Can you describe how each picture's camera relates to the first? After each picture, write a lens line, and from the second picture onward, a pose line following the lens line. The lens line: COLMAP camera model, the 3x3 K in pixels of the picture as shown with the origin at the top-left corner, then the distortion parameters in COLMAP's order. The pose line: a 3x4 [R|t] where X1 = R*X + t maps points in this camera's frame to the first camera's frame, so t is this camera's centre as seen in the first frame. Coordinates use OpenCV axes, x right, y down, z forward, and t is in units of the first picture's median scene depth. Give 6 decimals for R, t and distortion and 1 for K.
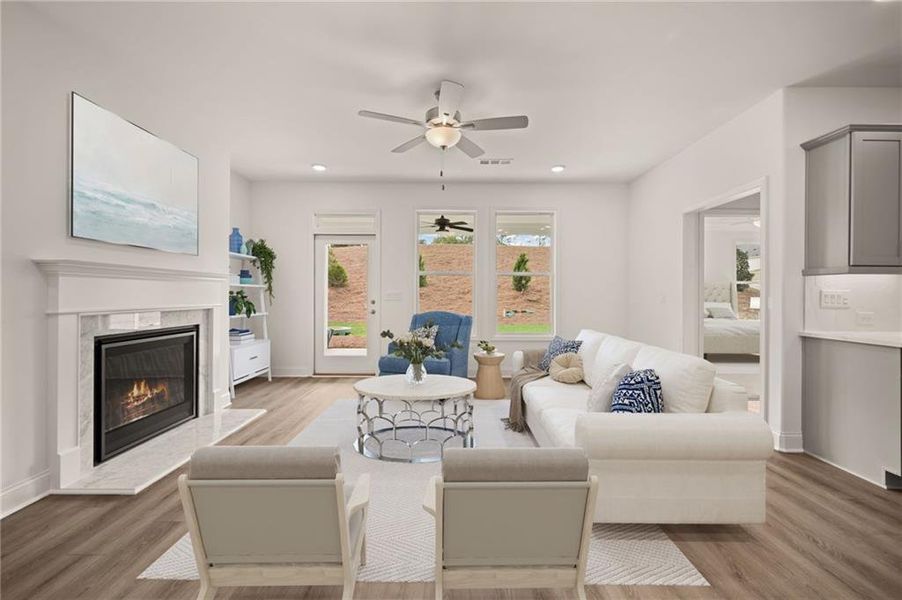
lens RADIAL K [[372.9, 0, 453.1], [0, 372.9, 293.5], [0, 0, 1]] dist [-0.000757, 0.000060]
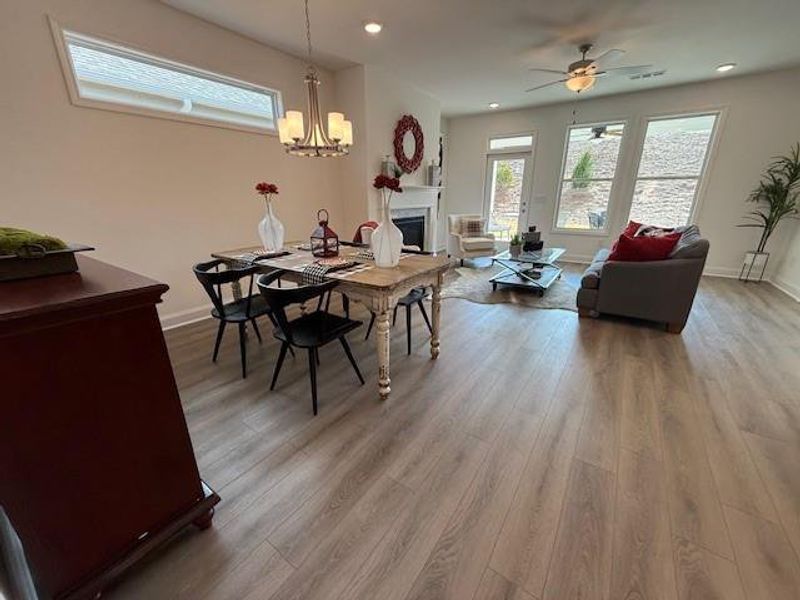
lens RADIAL K [[318.3, 0, 398.3], [0, 318.3, 300.1], [0, 0, 1]] dist [-0.000709, -0.000572]
pose [[0.819023, 0.172733, -0.547142, 0.220164], [0.009215, 0.949524, 0.313559, -0.023814], [0.573687, -0.261853, 0.776090, -0.568644]]
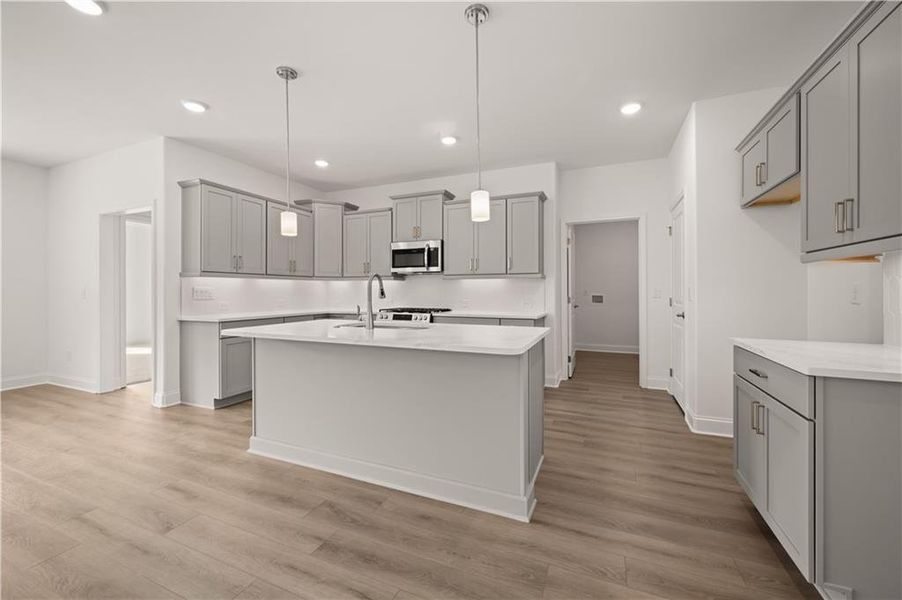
lens RADIAL K [[357.0, 0, 453.7], [0, 357.0, 291.8], [0, 0, 1]] dist [-0.002242, -0.000055]
pose [[0.388352, -0.006448, 0.921488, 0.106776], [0.000285, 0.999976, 0.006877, -0.001522], [-0.921511, -0.002408, 0.388345, -0.462147]]
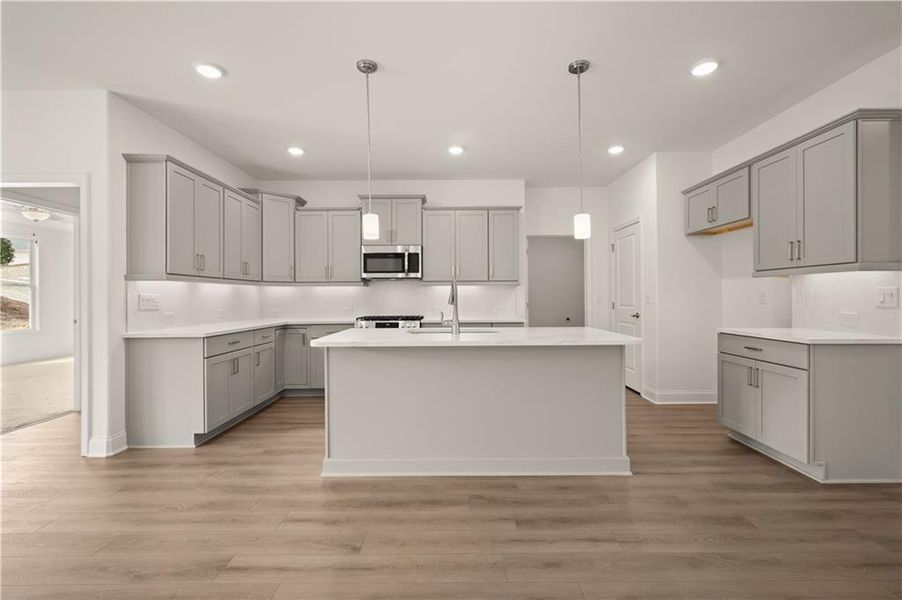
lens RADIAL K [[390.9, 0, 453.8], [0, 390.9, 298.0], [0, 0, 1]] dist [-0.000253, -0.000127]
pose [[-0.000419, -0.004334, 0.999991, -0.160141], [0.004067, 0.999982, 0.004336, 0.000901], [-0.999992, 0.004068, -0.000401, 0.077285]]
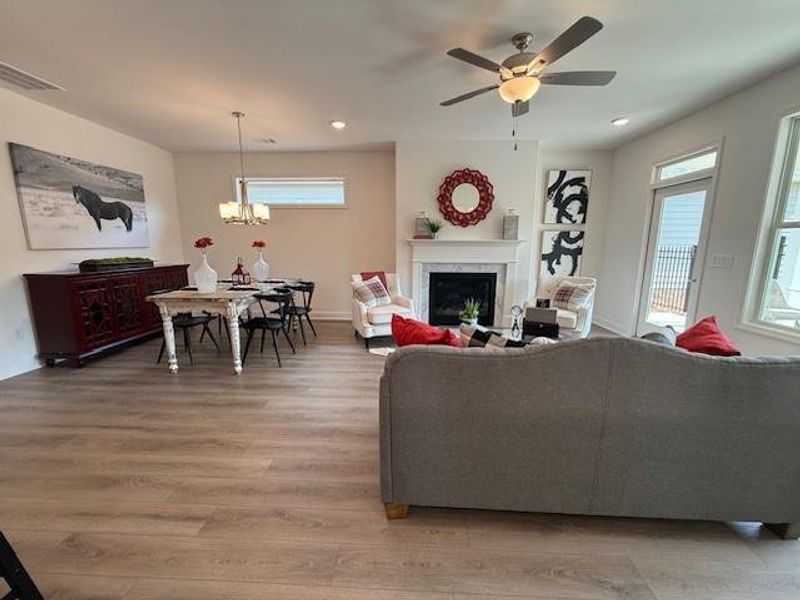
lens RADIAL K [[318.3, 0, 398.3], [0, 318.3, 300.1], [0, 0, 1]] dist [-0.000709, -0.000572]
pose [[-0.044288, 0.165899, -0.985148, 0.885526], [-0.002693, 0.986092, 0.166179, -0.036180], [0.999015, 0.010012, -0.043225, 0.769473]]
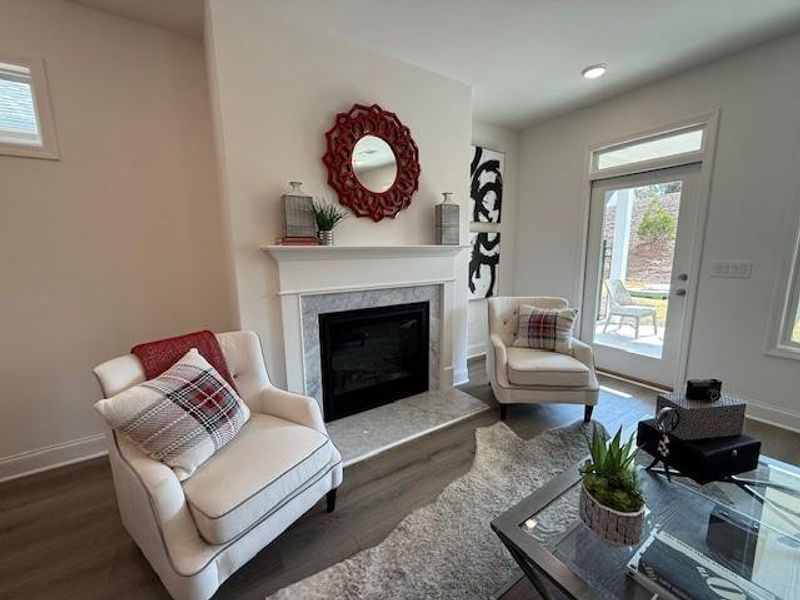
lens RADIAL K [[318.3, 0, 398.3], [0, 318.3, 300.1], [0, 0, 1]] dist [-0.000709, -0.000572]
pose [[0.539019, 0.119532, -0.833769, -0.049219], [0.018096, 0.988007, 0.153343, -0.055583], [0.842099, -0.097742, 0.530392, 0.607066]]
